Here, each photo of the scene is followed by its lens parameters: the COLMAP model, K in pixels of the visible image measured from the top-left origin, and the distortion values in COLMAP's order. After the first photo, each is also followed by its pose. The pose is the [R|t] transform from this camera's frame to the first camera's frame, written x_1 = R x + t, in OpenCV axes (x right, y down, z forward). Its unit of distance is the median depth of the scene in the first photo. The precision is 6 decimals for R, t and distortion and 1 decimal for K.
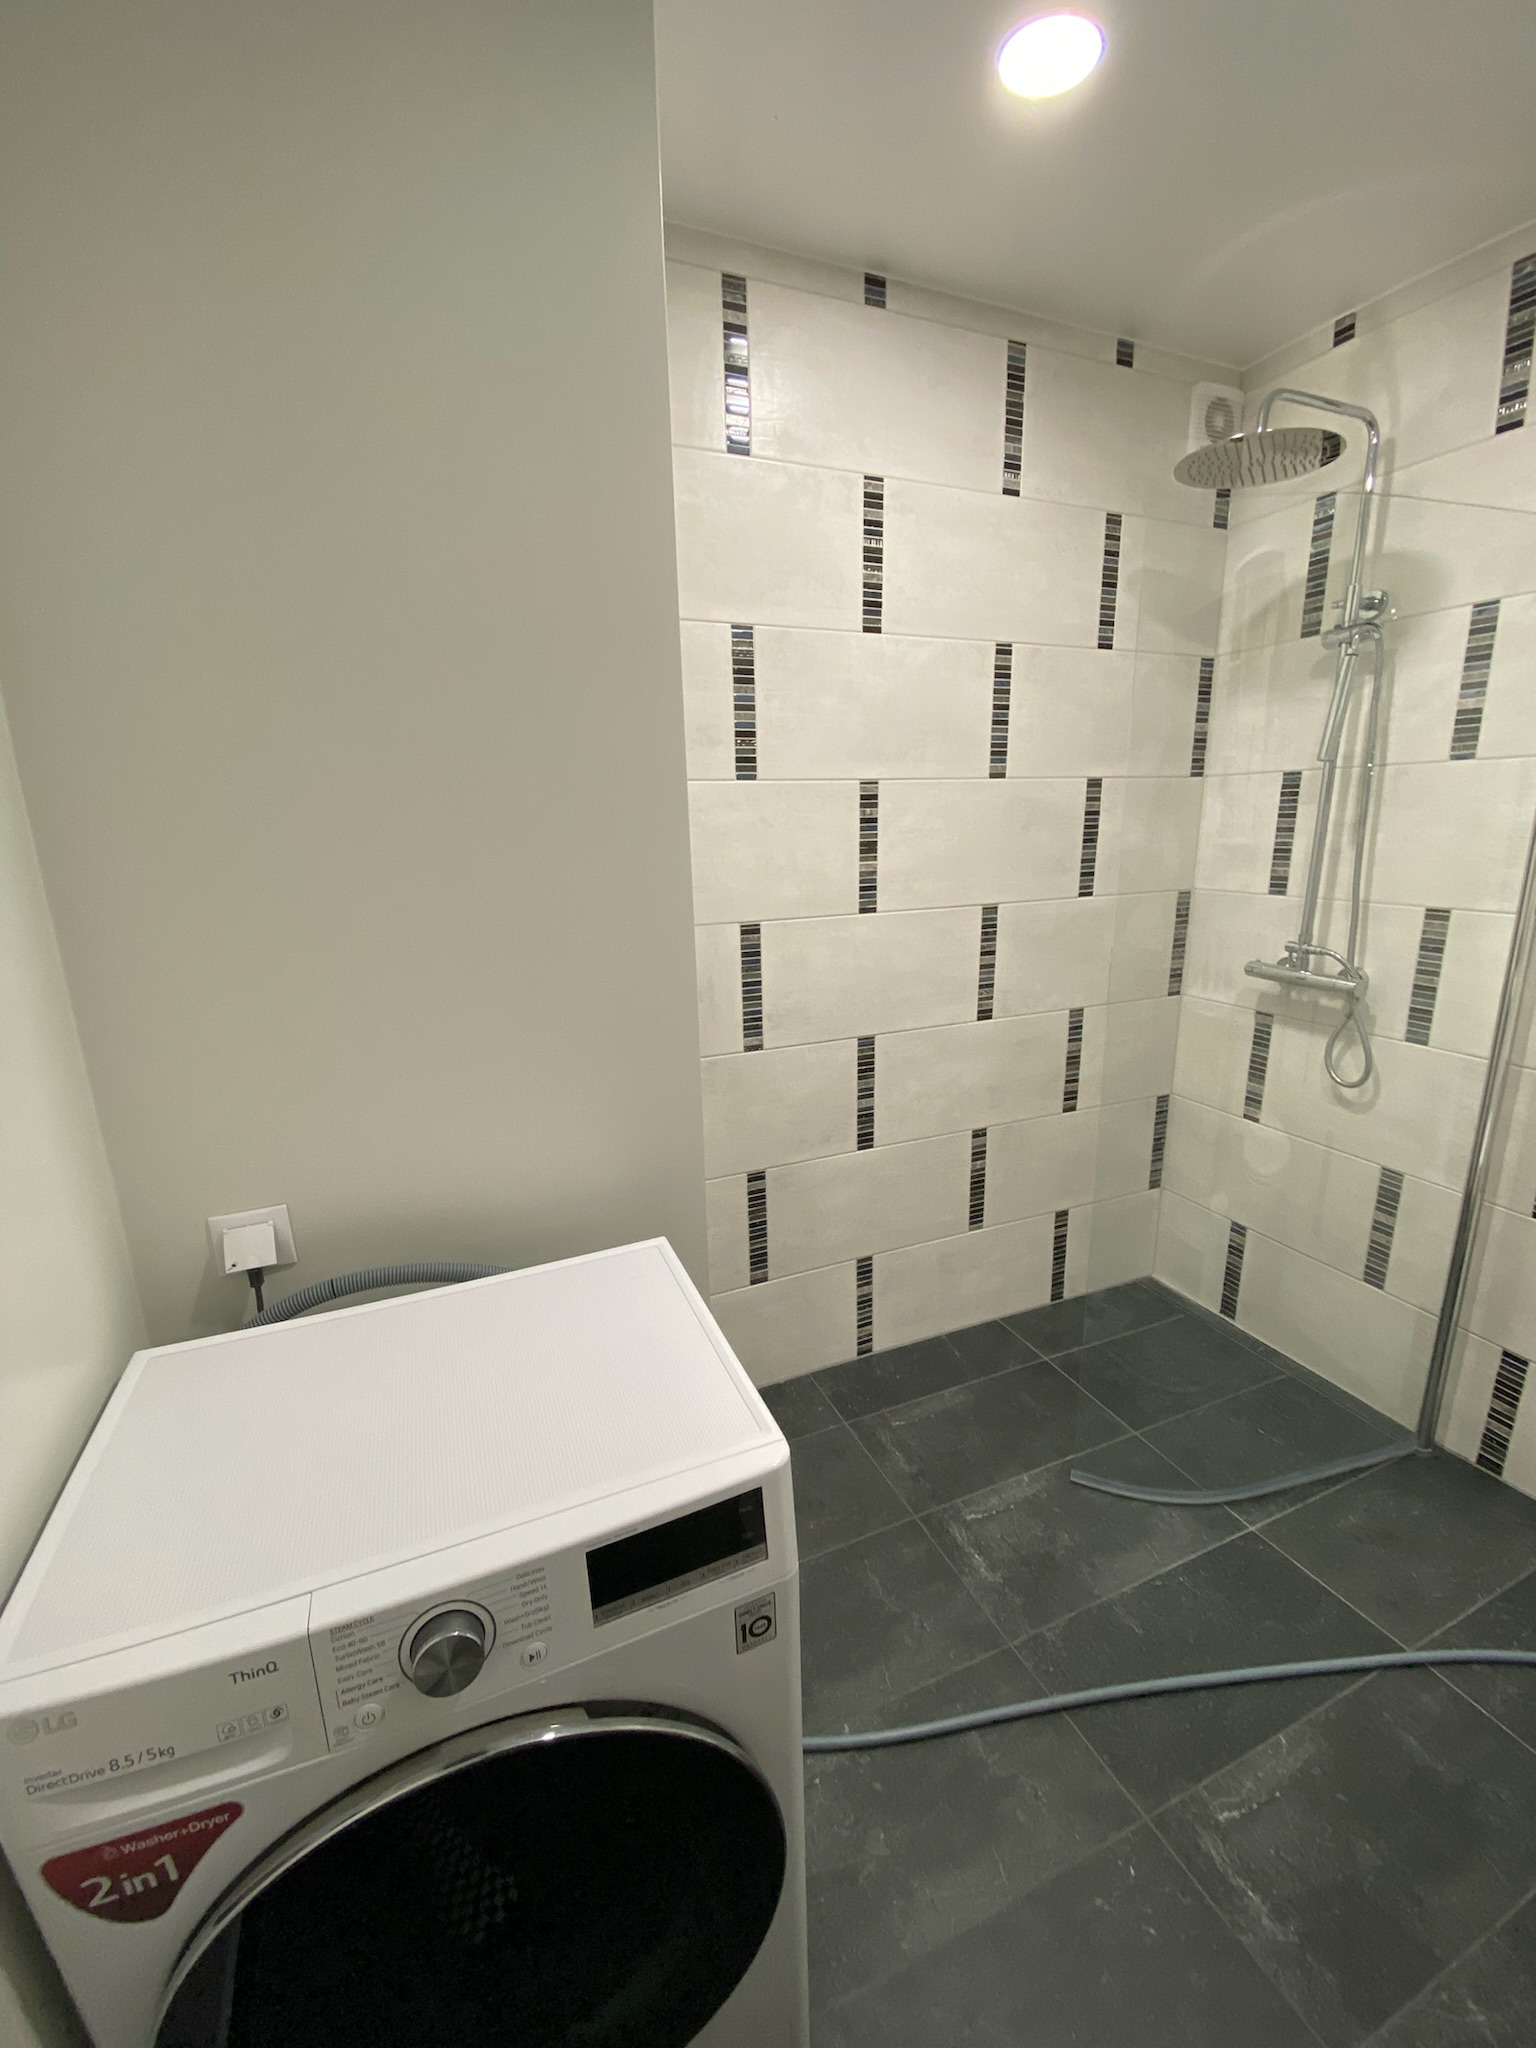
lens RADIAL K [[844.1, 0, 771.2], [0, 844.1, 1033.6], [0, 0, 1]] dist [0.009982, -0.008345]
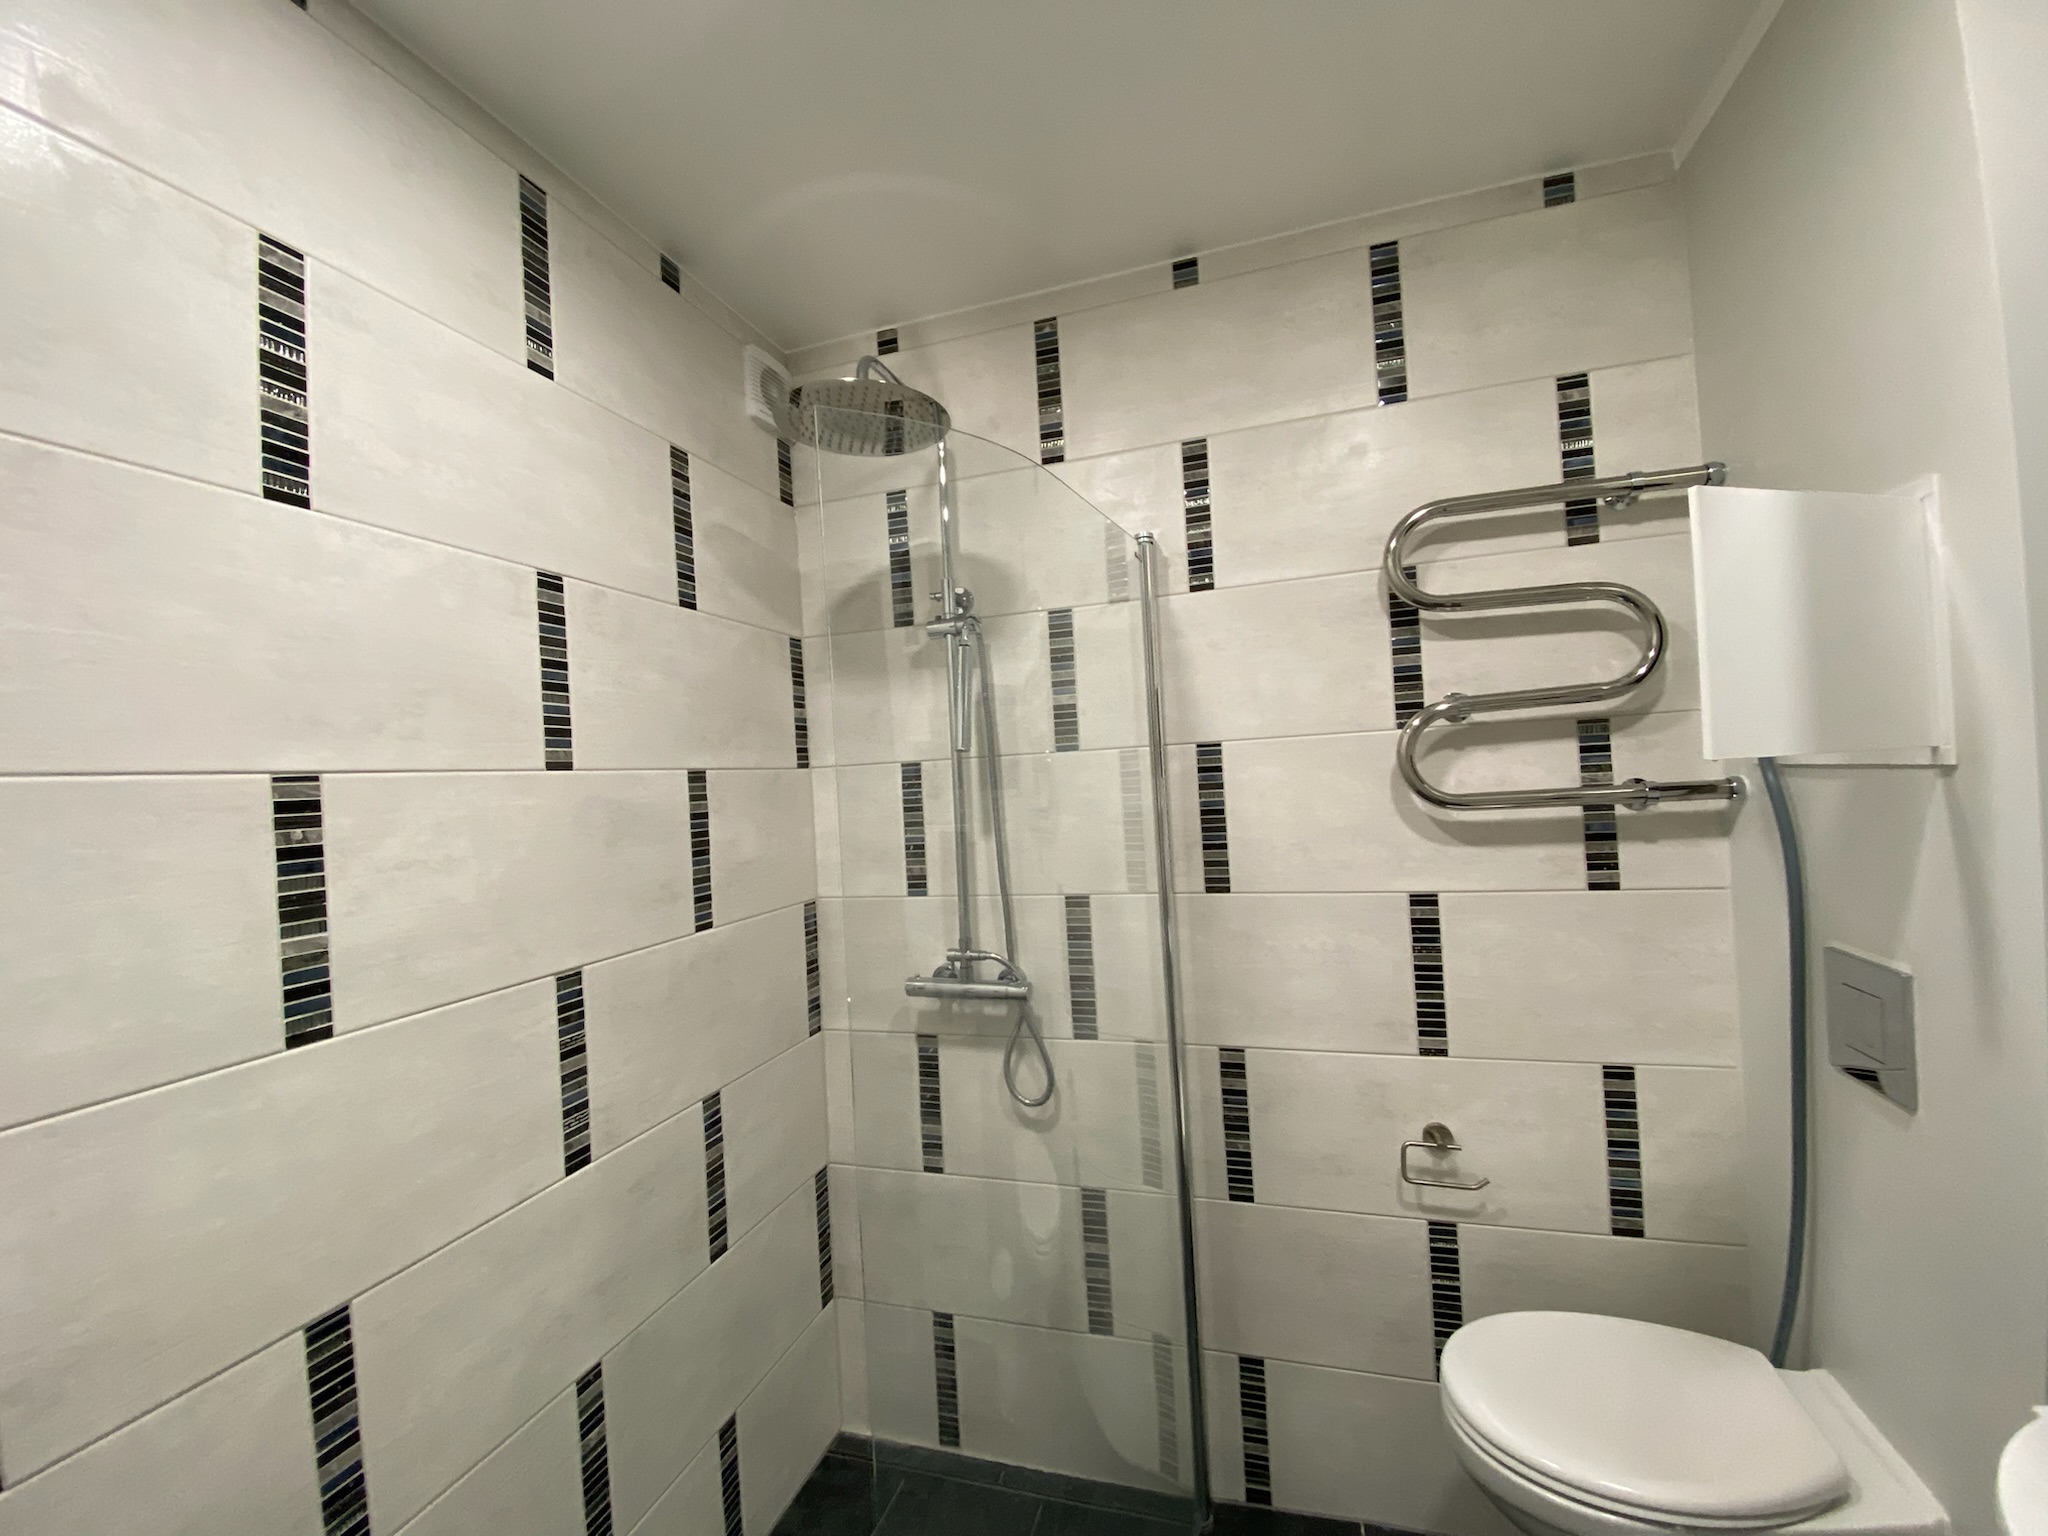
lens RADIAL K [[844.1, 0, 1038.0], [0, 844.1, 775.8], [0, 0, 1]] dist [0.009982, -0.008345]
pose [[0.645353, -0.008932, 0.763832, 0.016413], [0.227598, 0.956765, -0.181107, -0.105058], [-0.729190, 0.290725, 0.619484, 0.358709]]
